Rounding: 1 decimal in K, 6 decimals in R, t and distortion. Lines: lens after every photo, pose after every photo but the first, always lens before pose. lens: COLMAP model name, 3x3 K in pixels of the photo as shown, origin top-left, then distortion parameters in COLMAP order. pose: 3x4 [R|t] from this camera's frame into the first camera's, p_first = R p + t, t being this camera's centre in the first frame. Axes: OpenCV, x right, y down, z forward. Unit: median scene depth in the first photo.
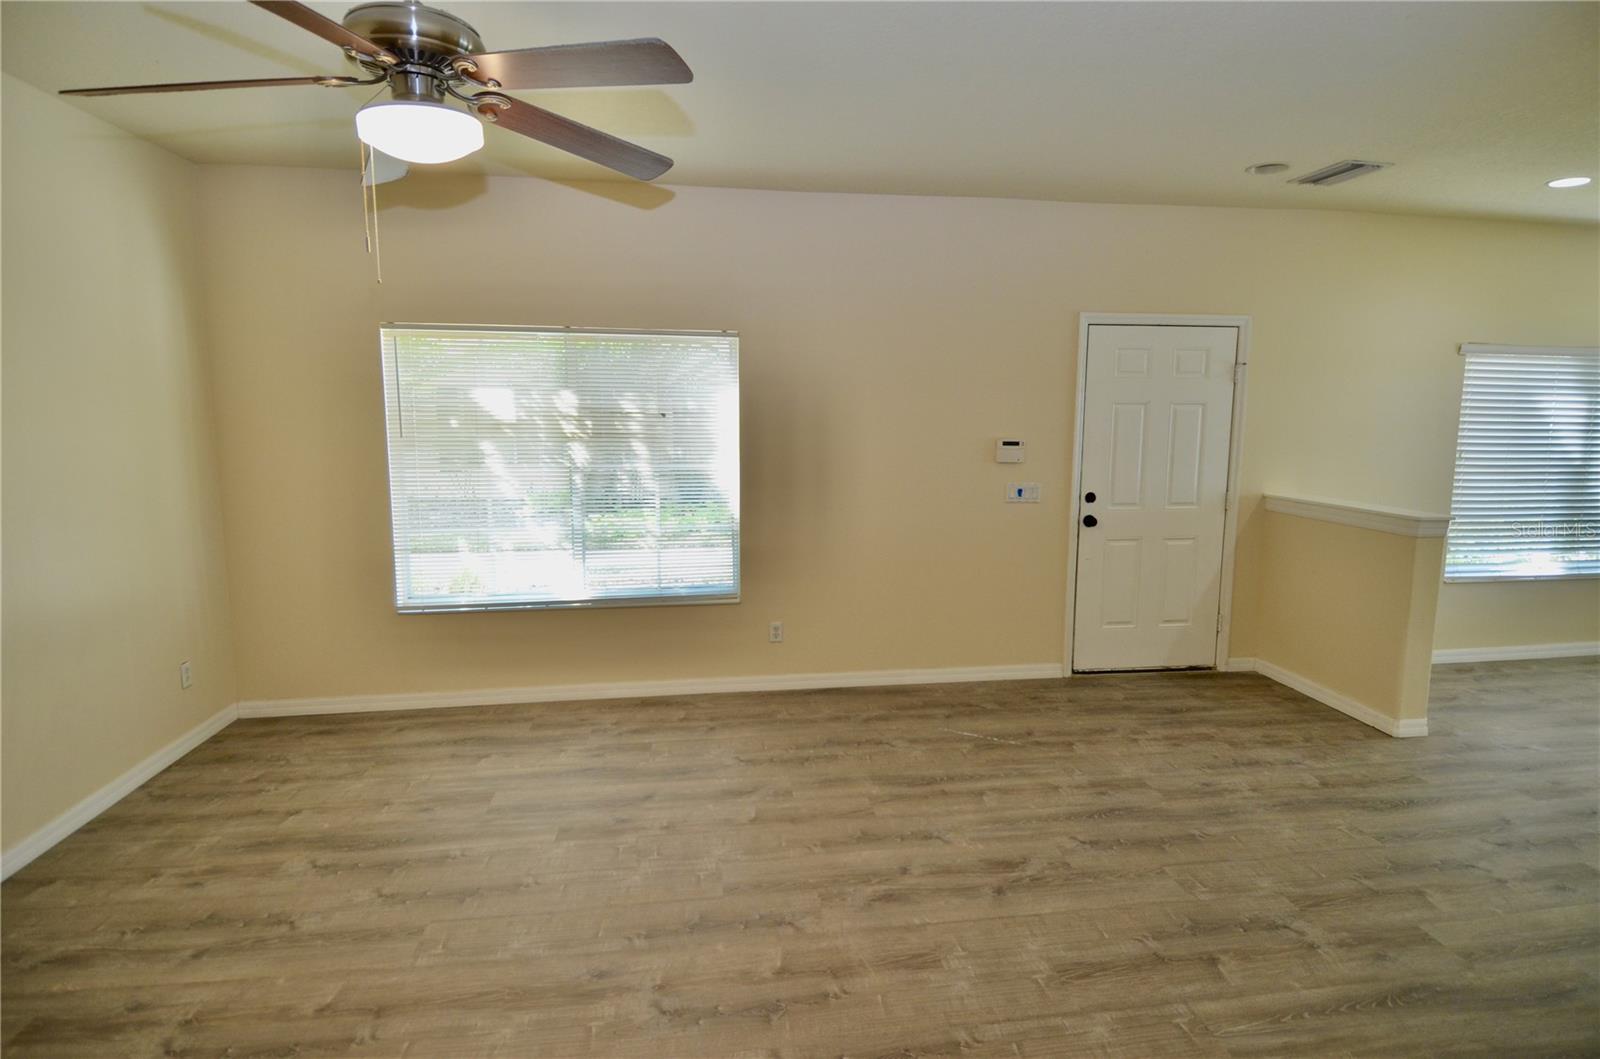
lens RADIAL K [[834.5, 0, 821.5], [0, 834.5, 512.3], [0, 0, 1]] dist [0.054770, -0.056502]
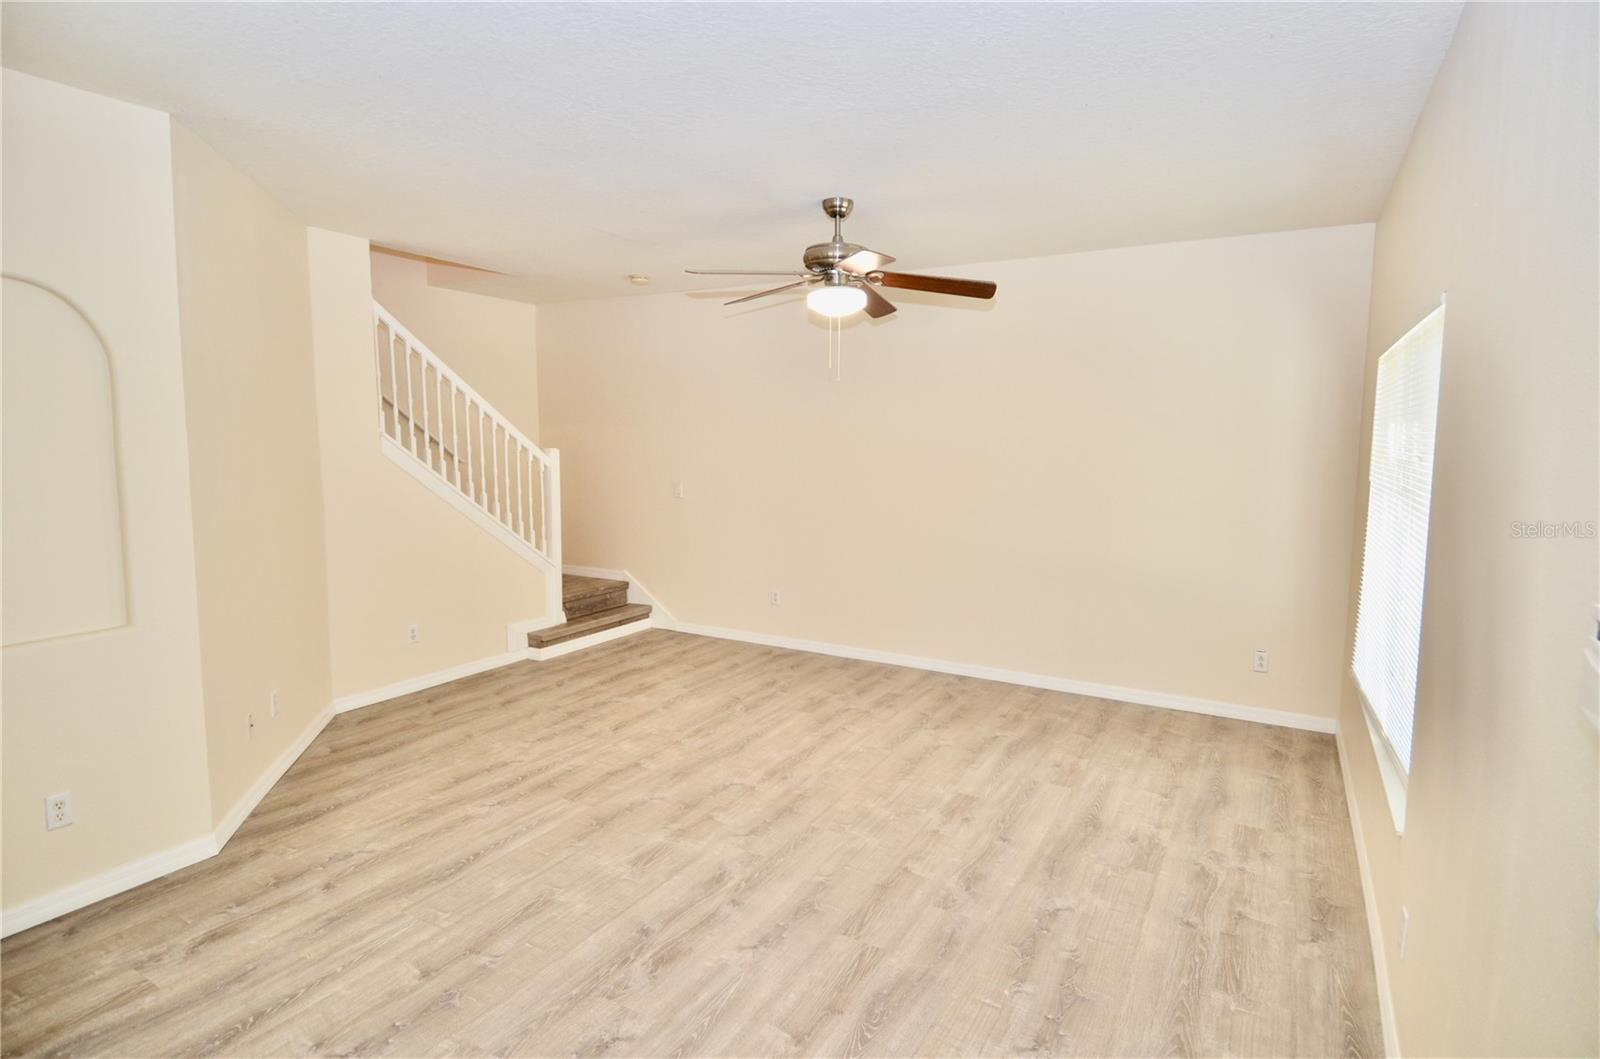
lens RADIAL K [[834.5, 0, 821.5], [0, 834.5, 512.3], [0, 0, 1]] dist [0.054770, -0.056502]
pose [[-0.607518, 0.062168, -0.791870, 0.743686], [-0.108034, 0.981201, 0.159914, -0.185138], [0.786925, 0.182699, -0.589381, 1.475038]]
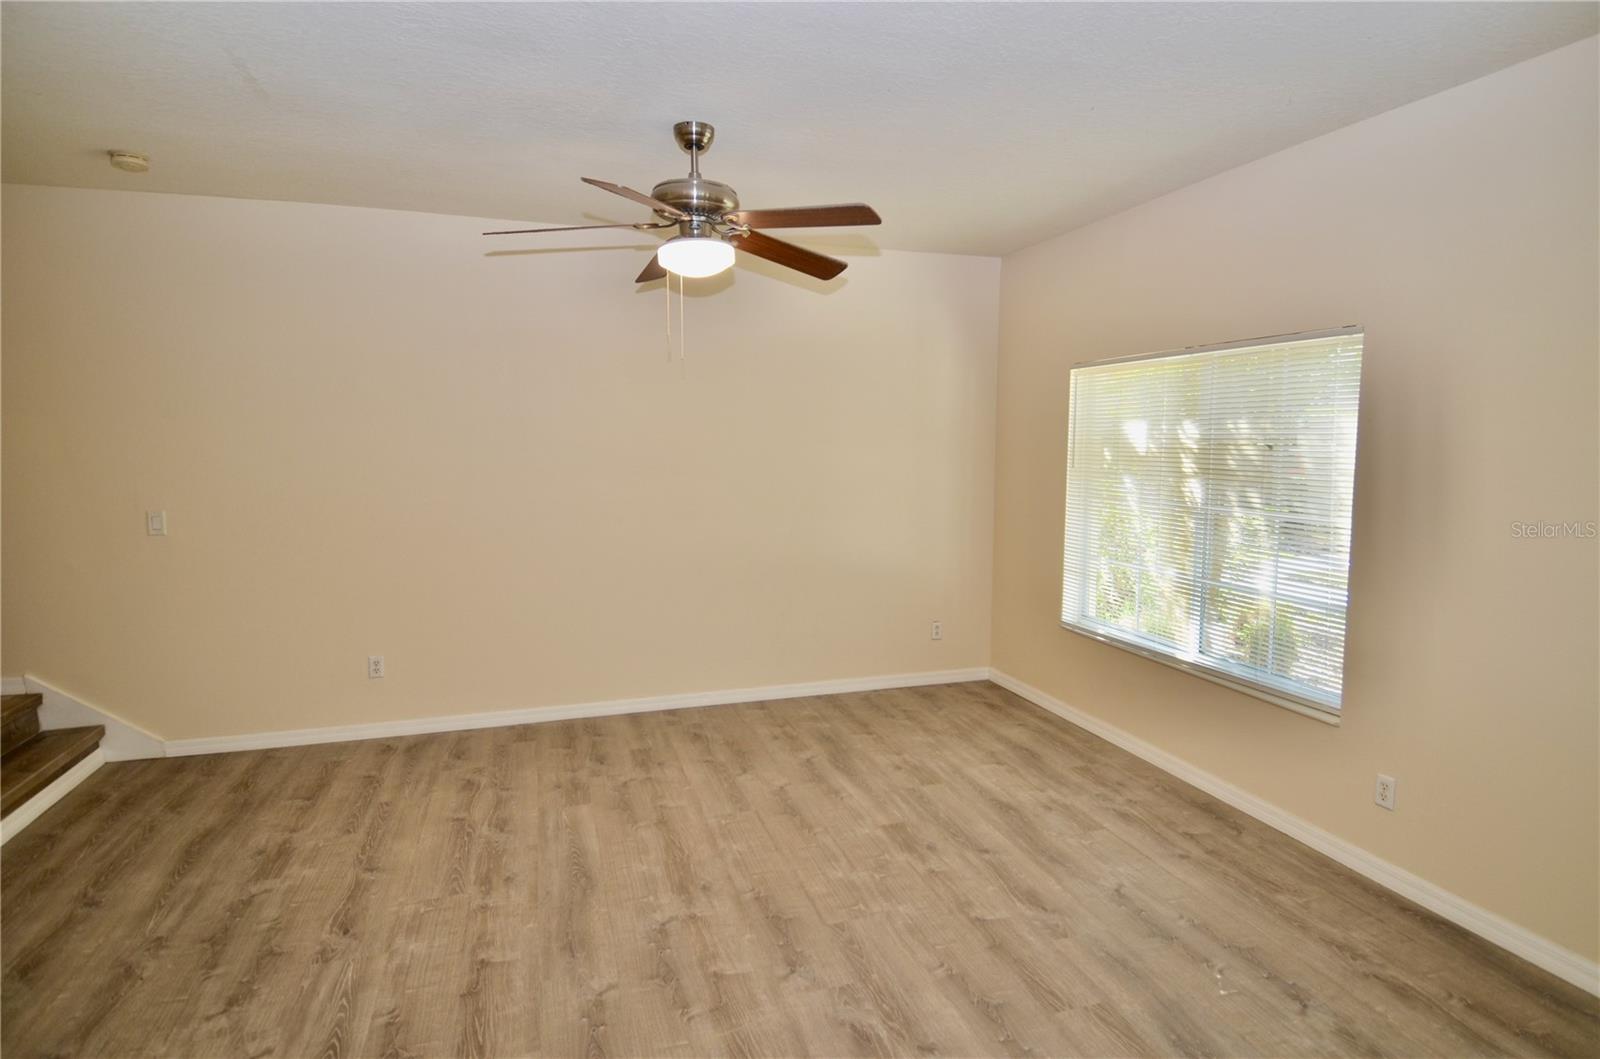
lens RADIAL K [[856.9, 0, 821.7], [0, 856.9, 524.4], [0, 0, 1]] dist [0.054458, -0.059571]
pose [[0.173296, 0.093748, -0.980398, 0.746655], [-0.121532, 0.989887, 0.073173, -0.080046], [0.977342, 0.106469, 0.182937, 0.665423]]
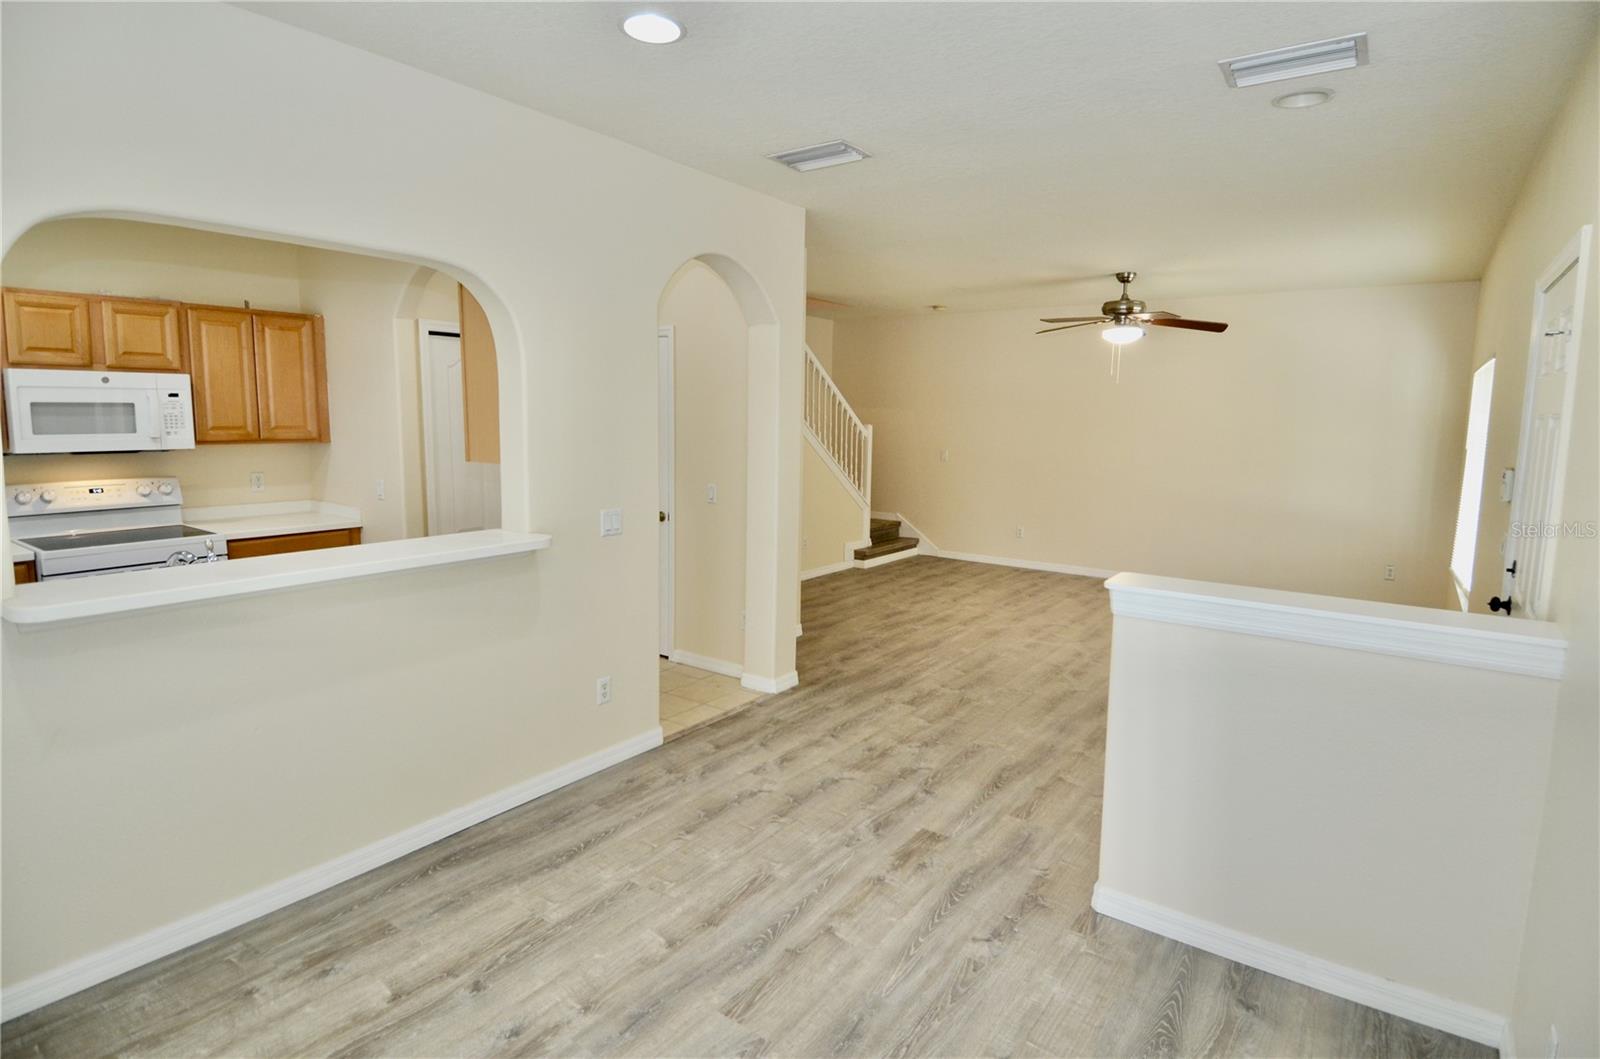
lens RADIAL K [[834.5, 0, 821.5], [0, 834.5, 512.3], [0, 0, 1]] dist [0.054770, -0.056502]
pose [[-0.684889, 0.066660, -0.725592, 1.757869], [-0.108707, 0.975314, 0.192211, -0.188482], [0.720493, 0.210520, -0.660735, 1.620764]]
